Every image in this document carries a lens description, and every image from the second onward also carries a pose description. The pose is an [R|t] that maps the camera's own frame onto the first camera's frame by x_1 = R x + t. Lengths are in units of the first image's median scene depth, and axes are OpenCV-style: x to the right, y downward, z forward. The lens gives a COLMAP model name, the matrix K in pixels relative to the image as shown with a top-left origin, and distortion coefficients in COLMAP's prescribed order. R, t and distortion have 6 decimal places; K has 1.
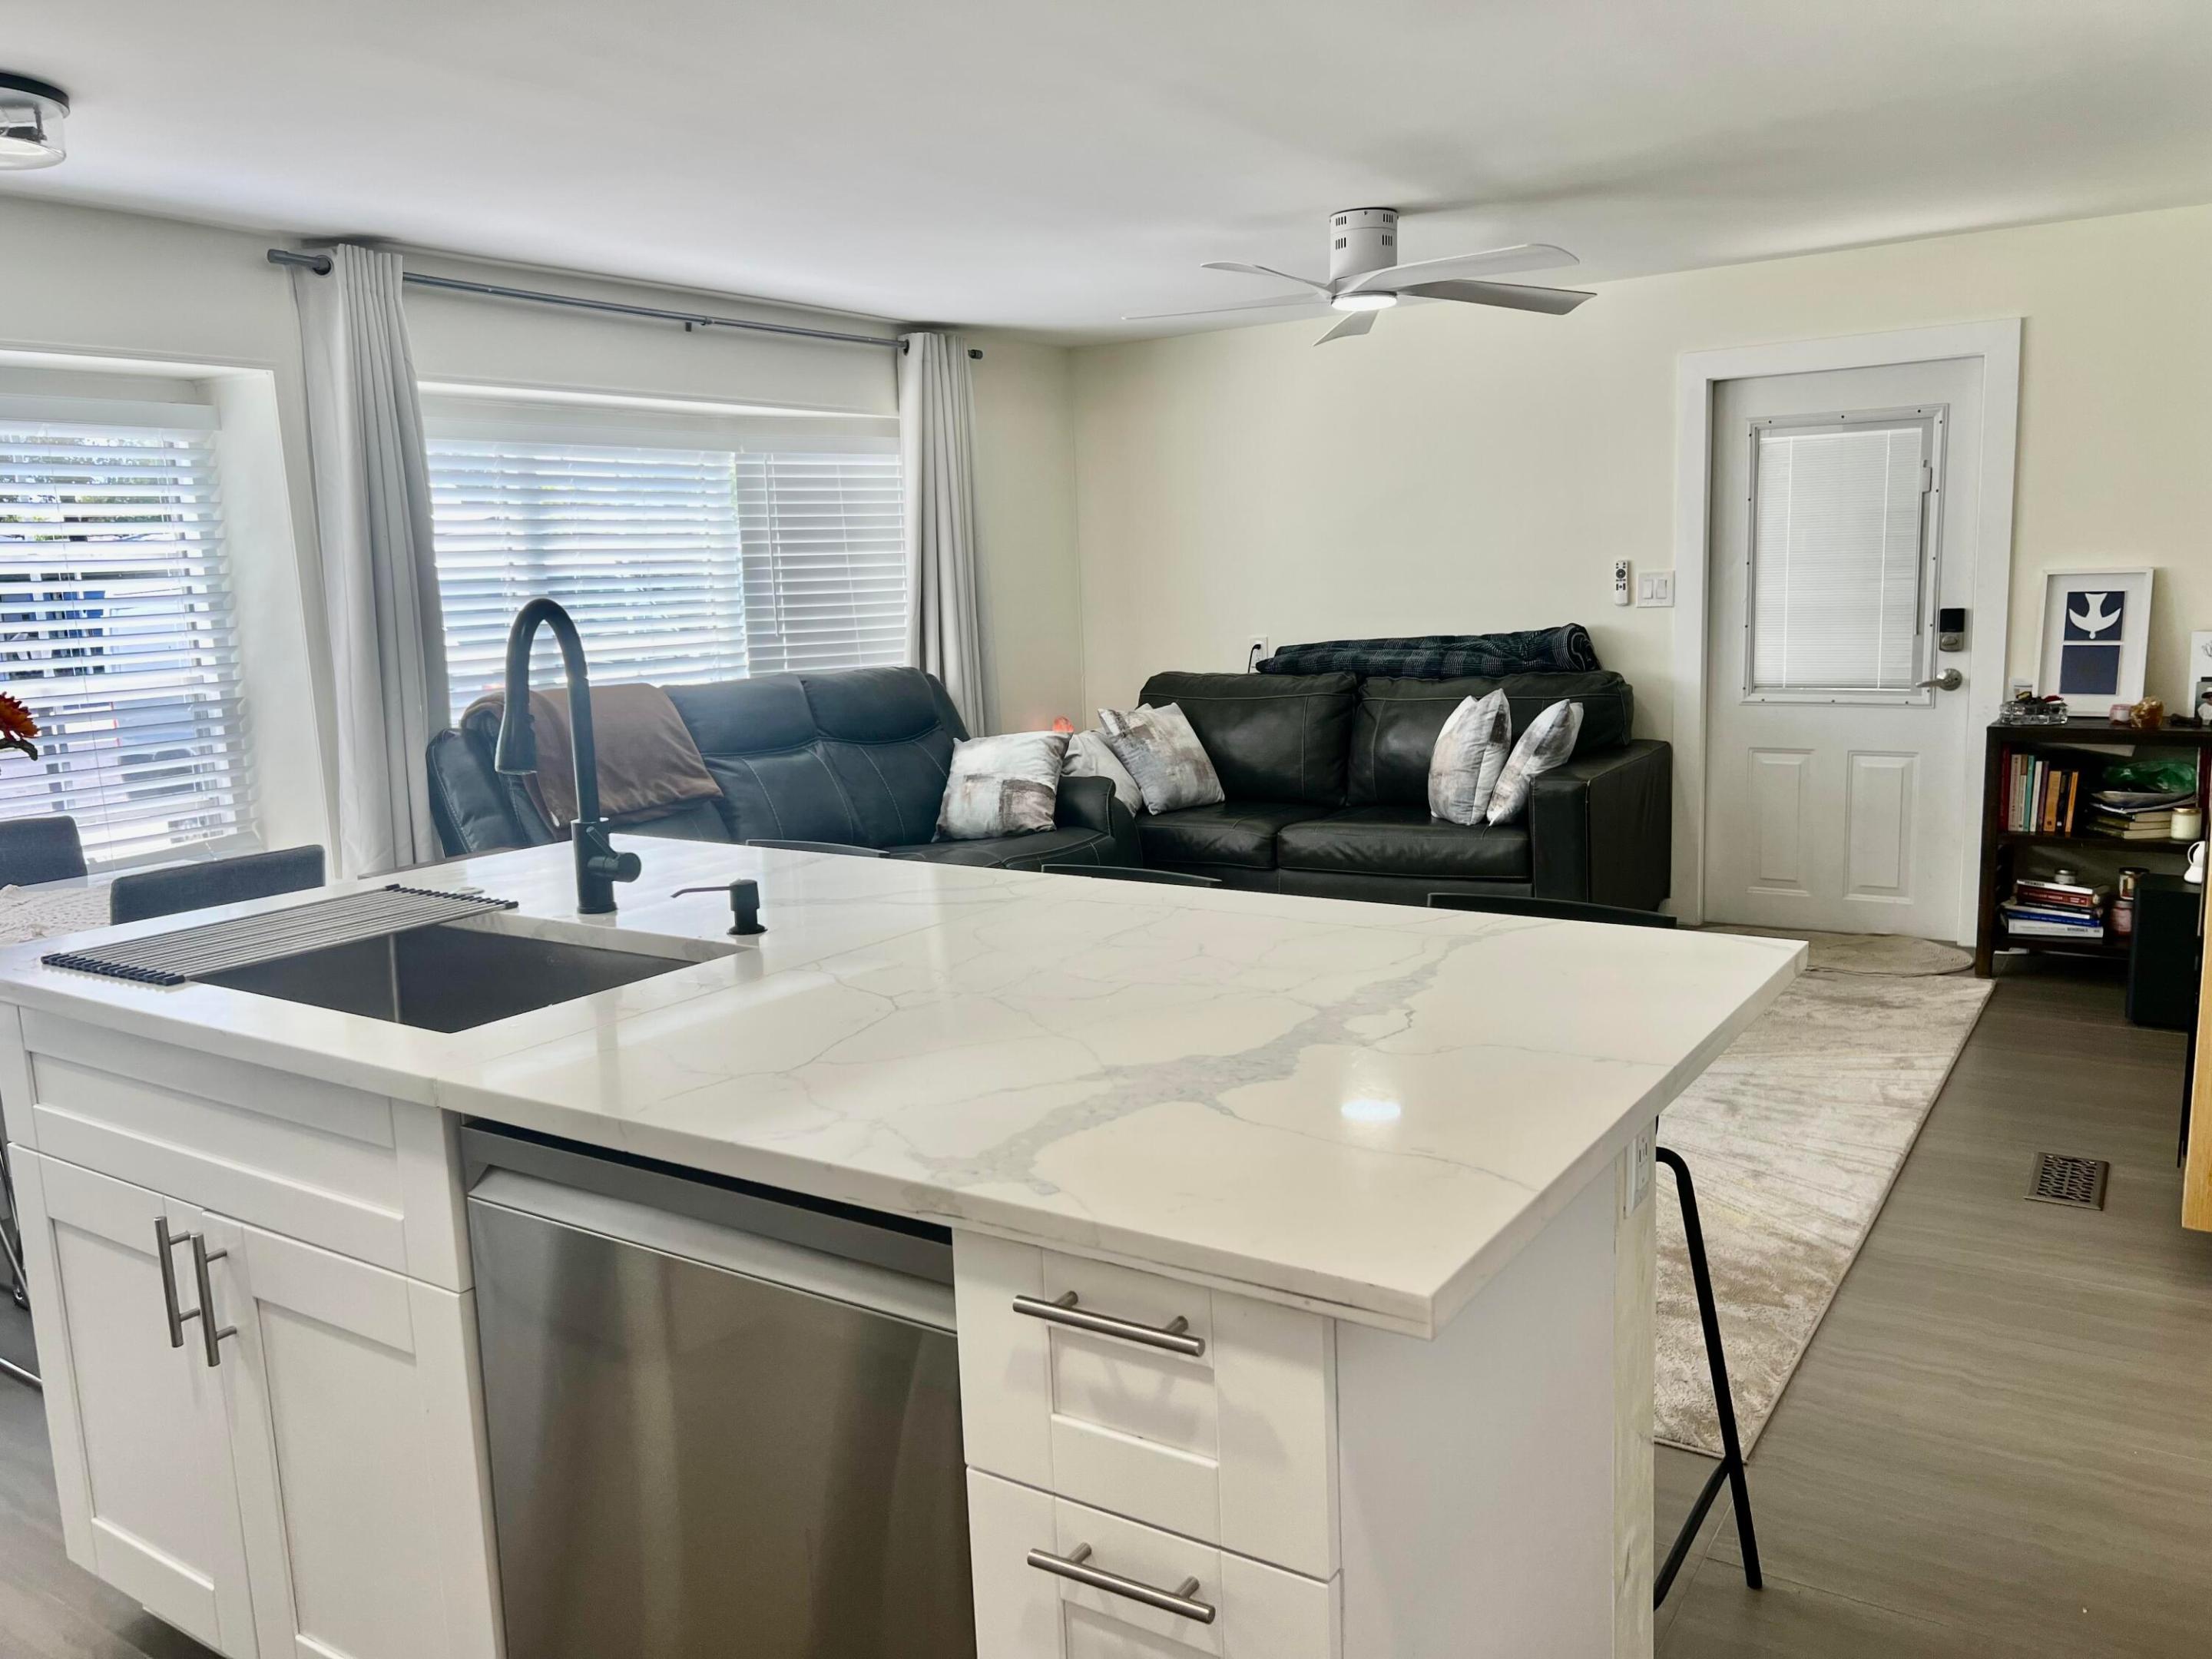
lens RADIAL K [[1653.7, 0, 1097.1], [0, 1653.7, 831.0], [0, 0, 1]] dist [0.049632, -0.051774]
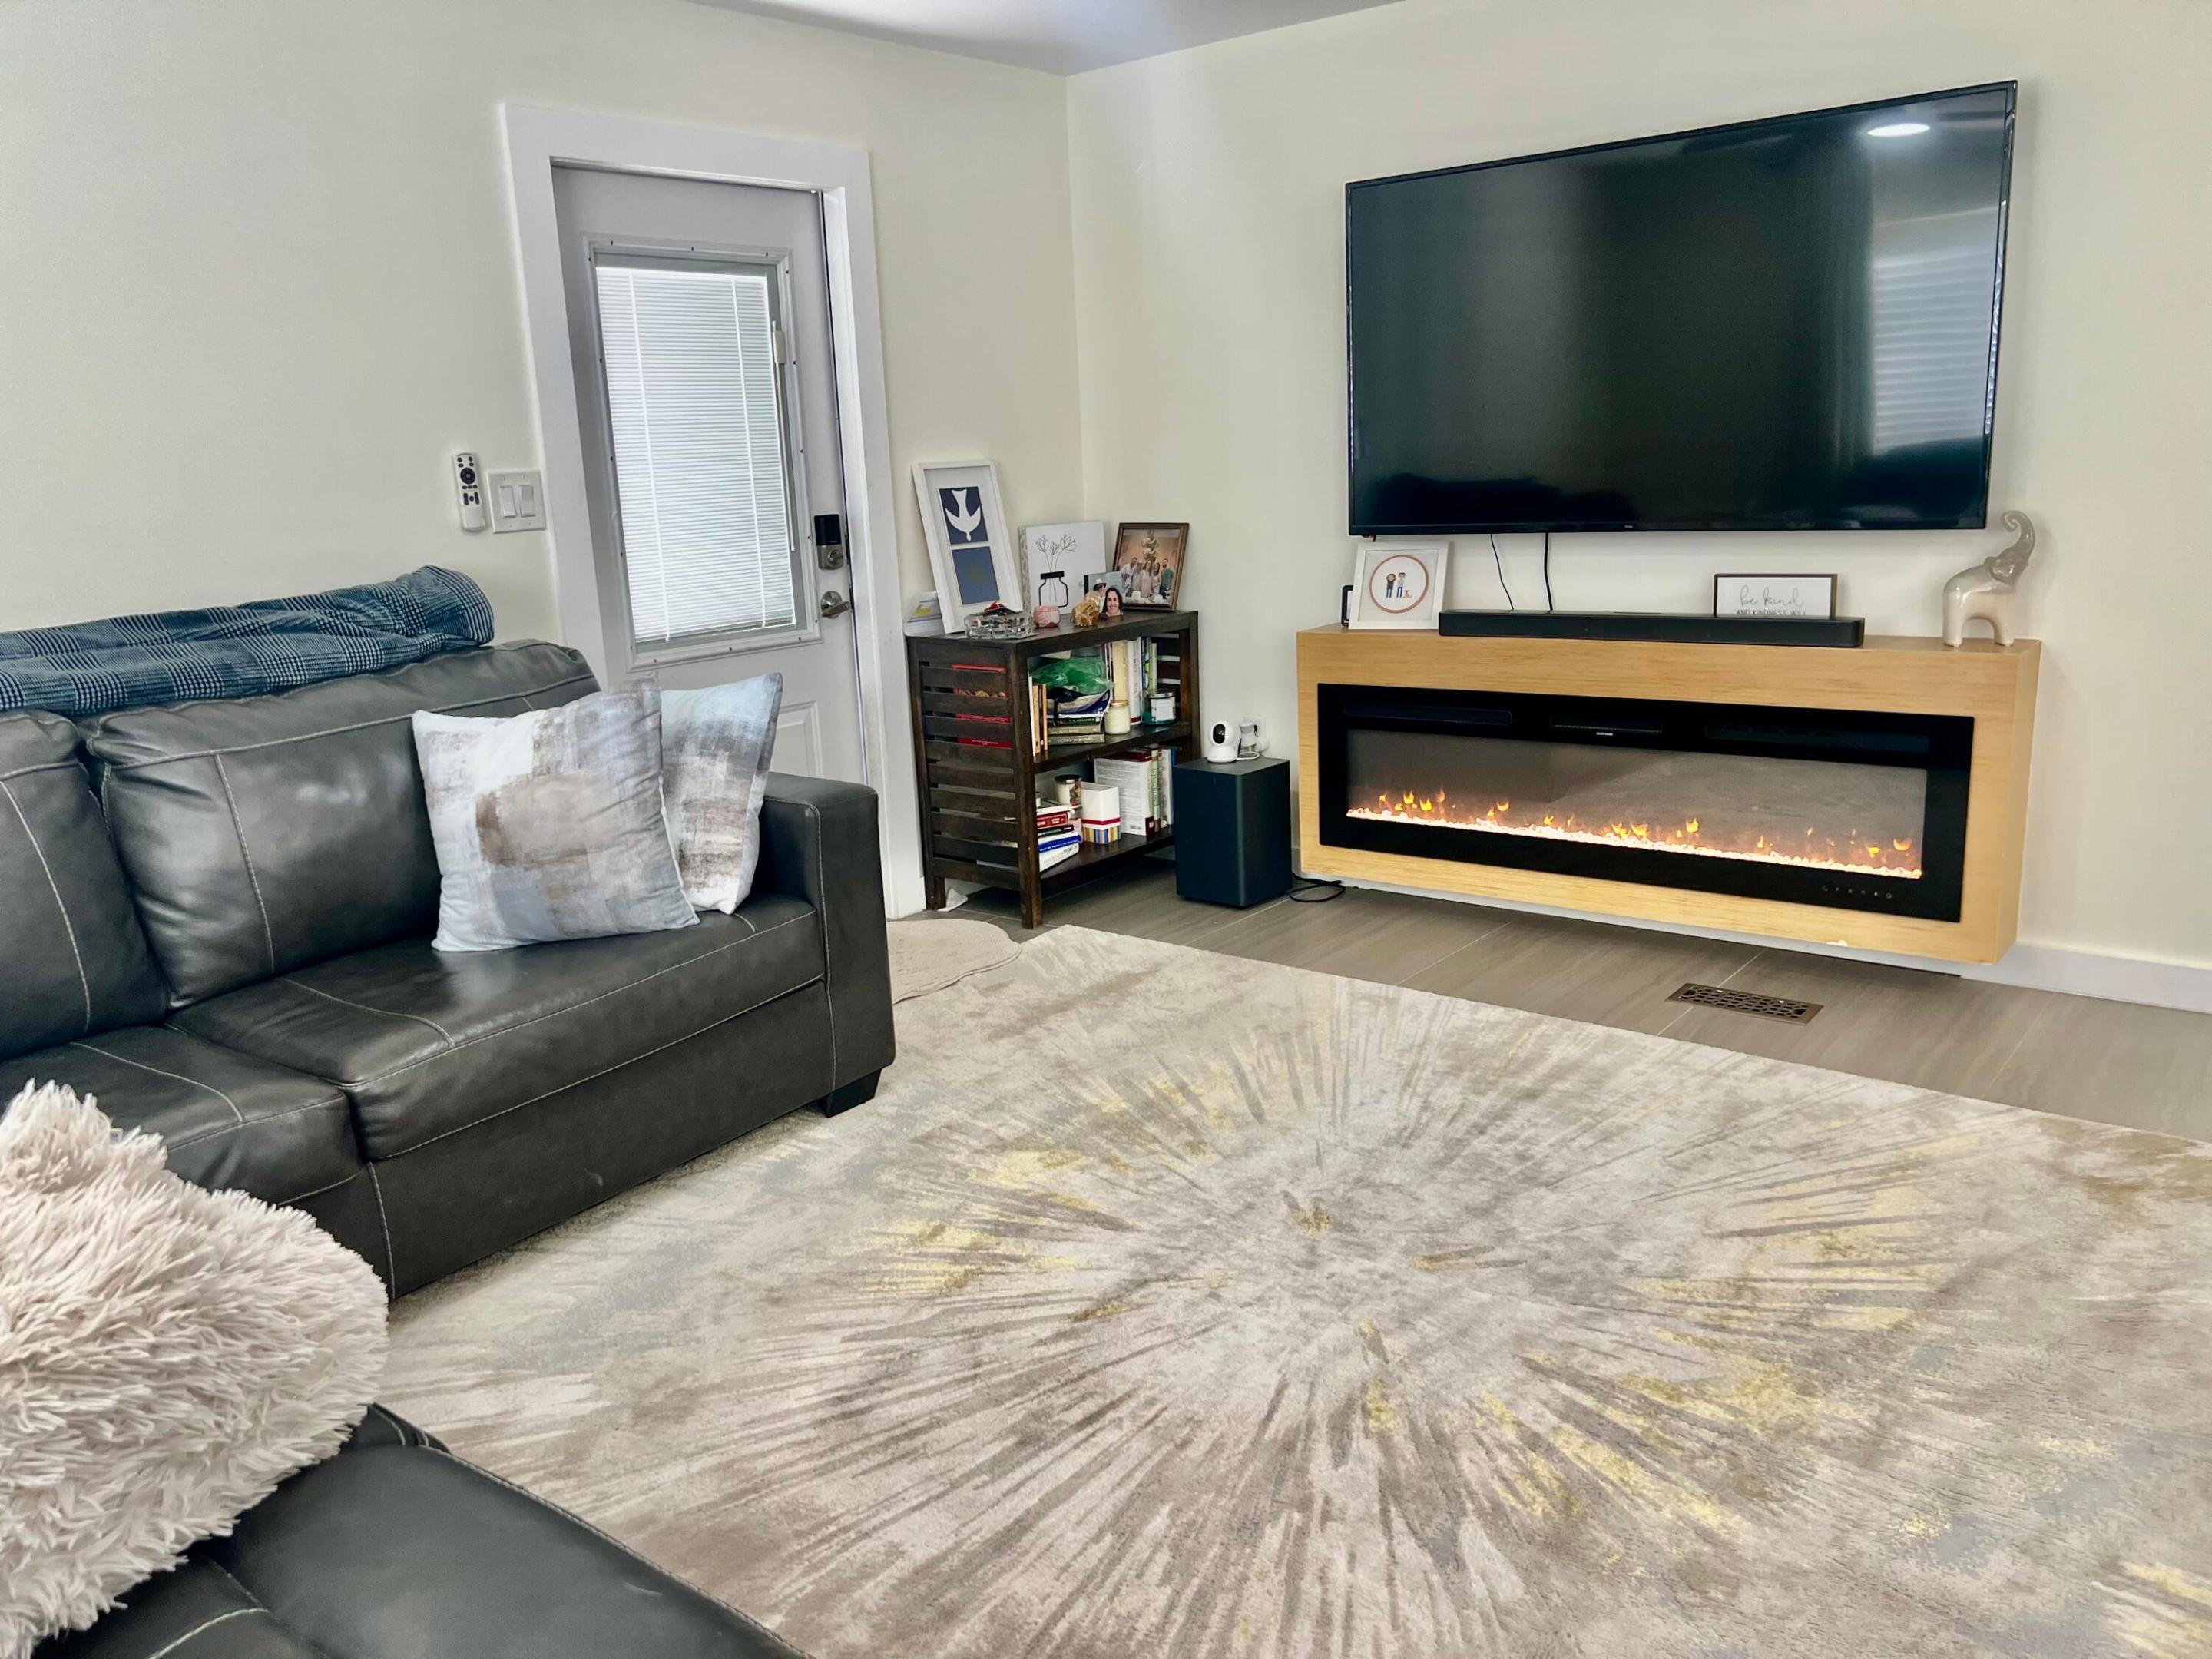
lens RADIAL K [[1653.7, 0, 1086.4], [0, 1653.7, 834.8], [0, 0, 1]] dist [0.049632, -0.051774]
pose [[0.090307, -0.198072, 0.976019, -0.287493], [0.204301, 0.962865, 0.176499, -0.102172], [-0.974734, 0.183462, 0.127420, 0.815593]]
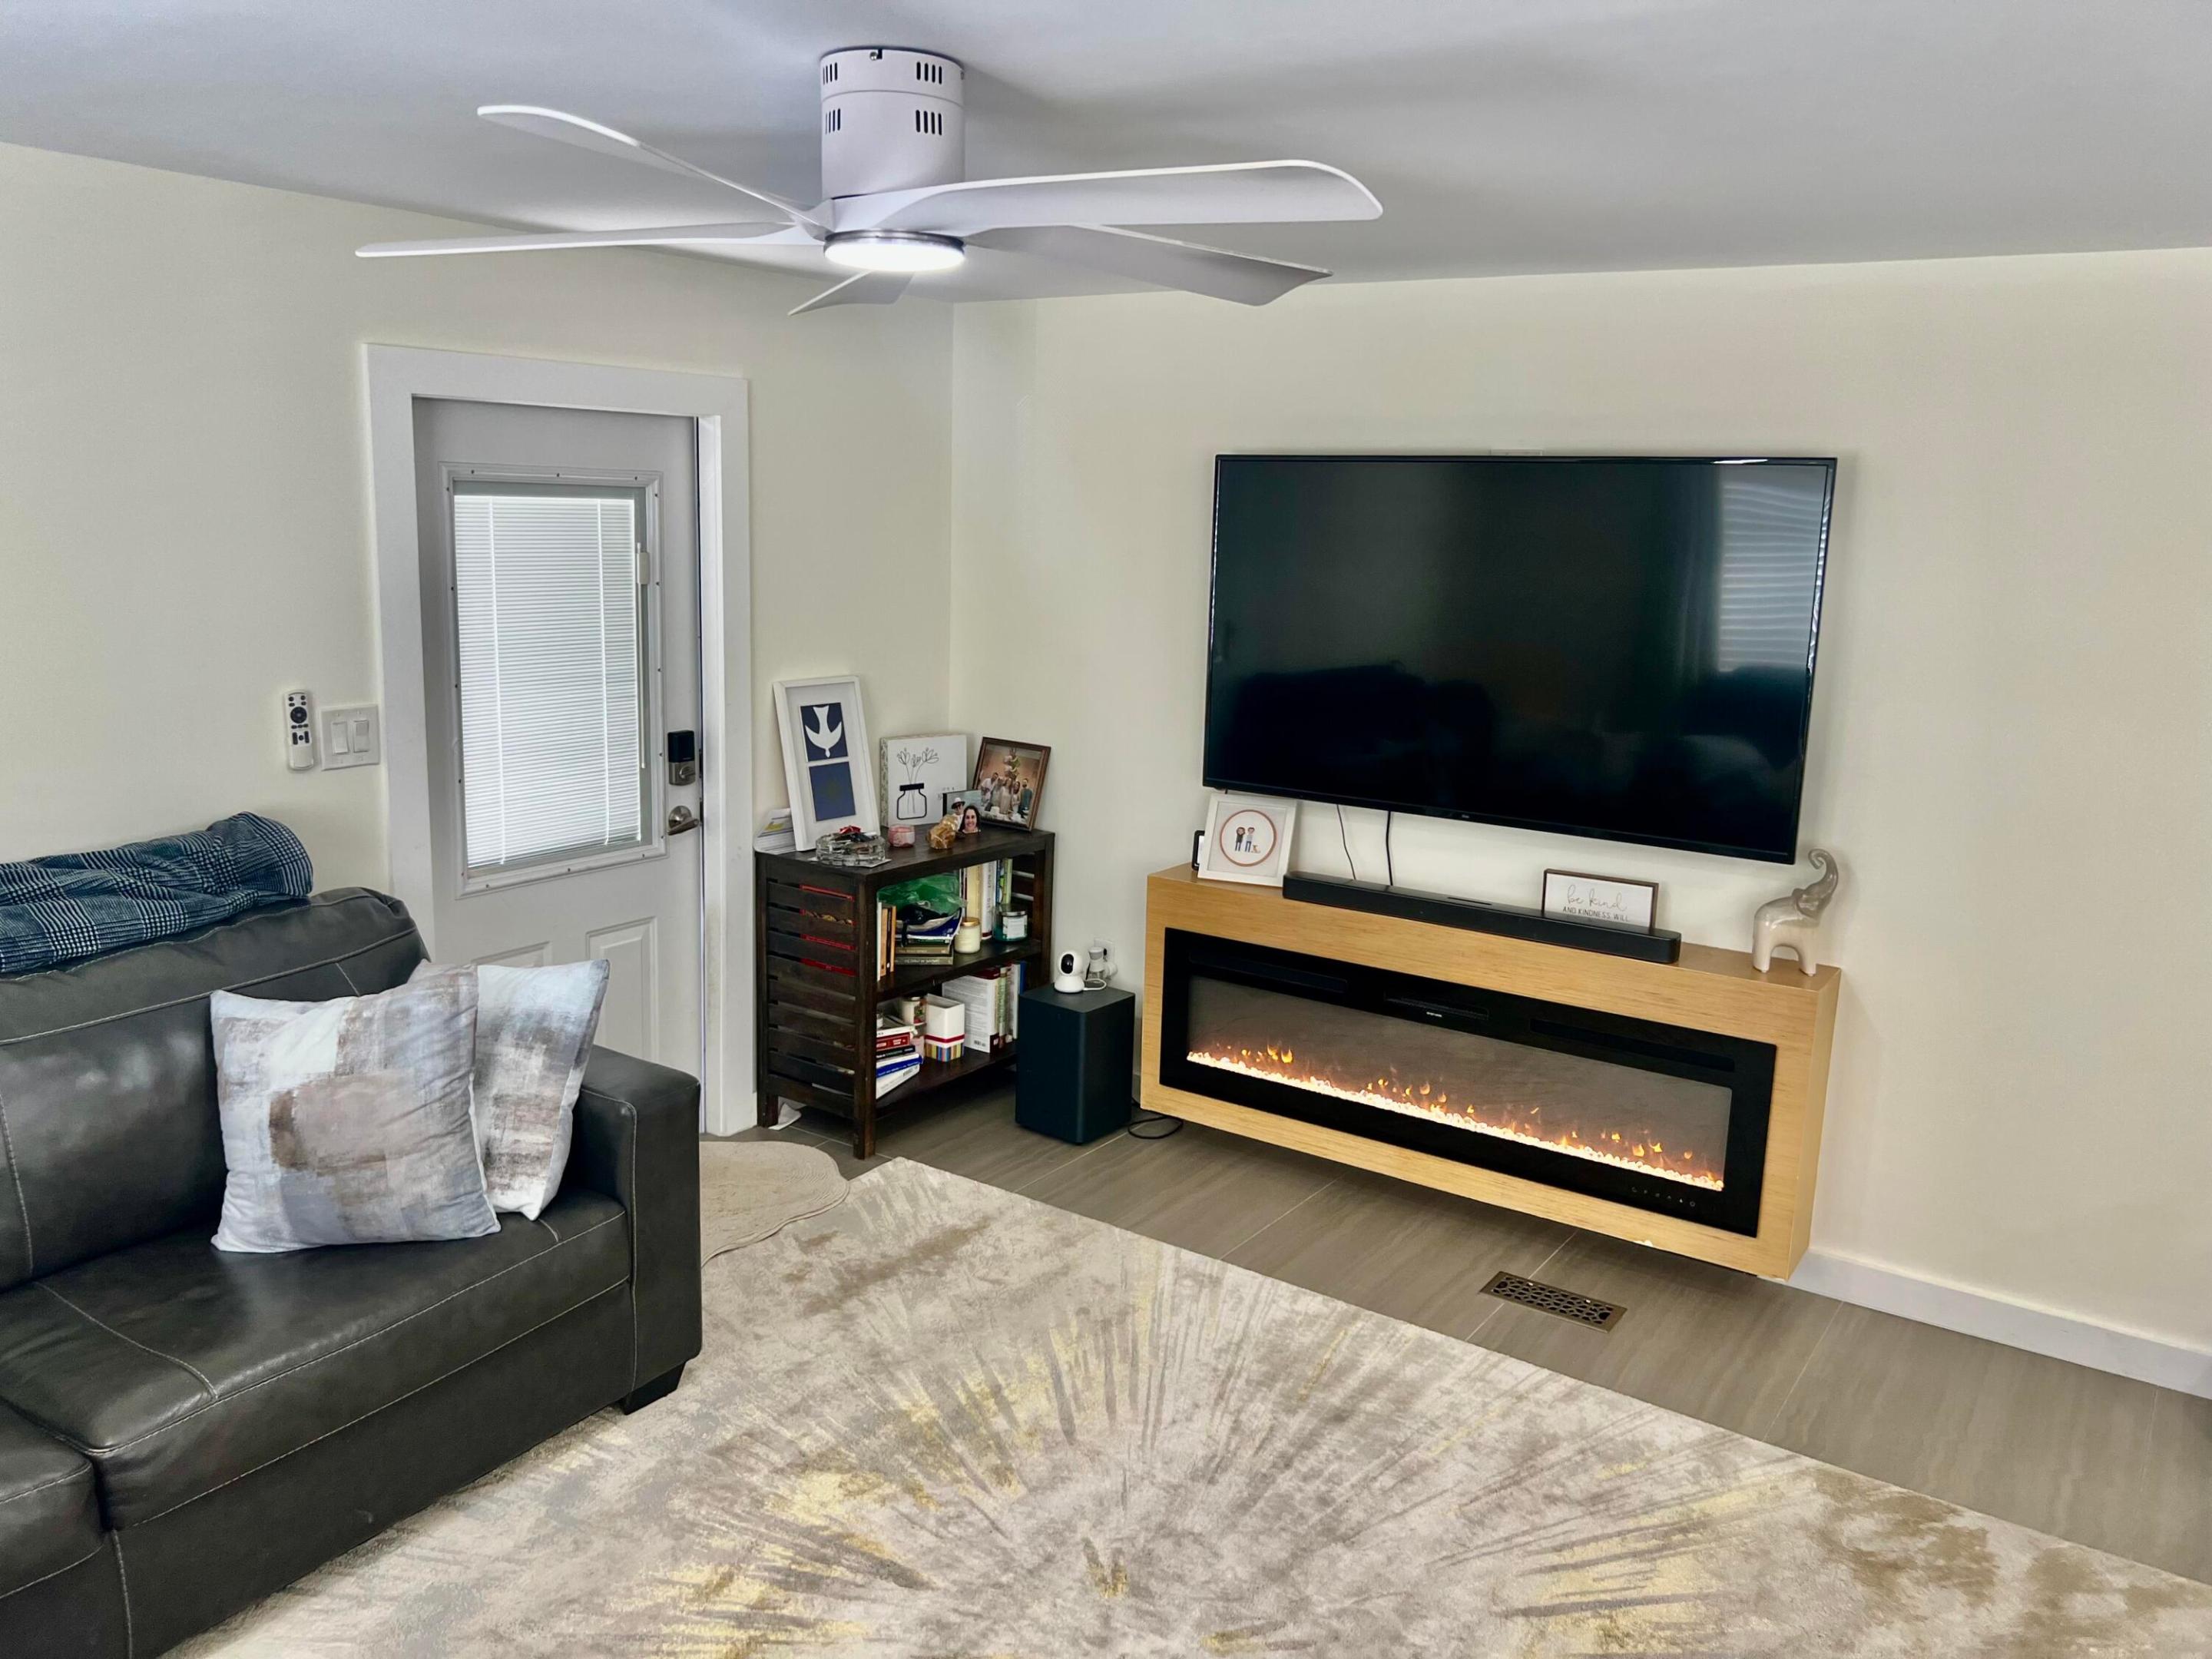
lens RADIAL K [[1653.7, 0, 1106.2], [0, 1653.7, 828.1], [0, 0, 1]] dist [0.049632, -0.051774]
pose [[0.014620, -0.156938, 0.987500, -0.272374], [0.131902, 0.979278, 0.153679, -0.185521], [-0.991155, 0.128006, 0.035017, 0.788797]]
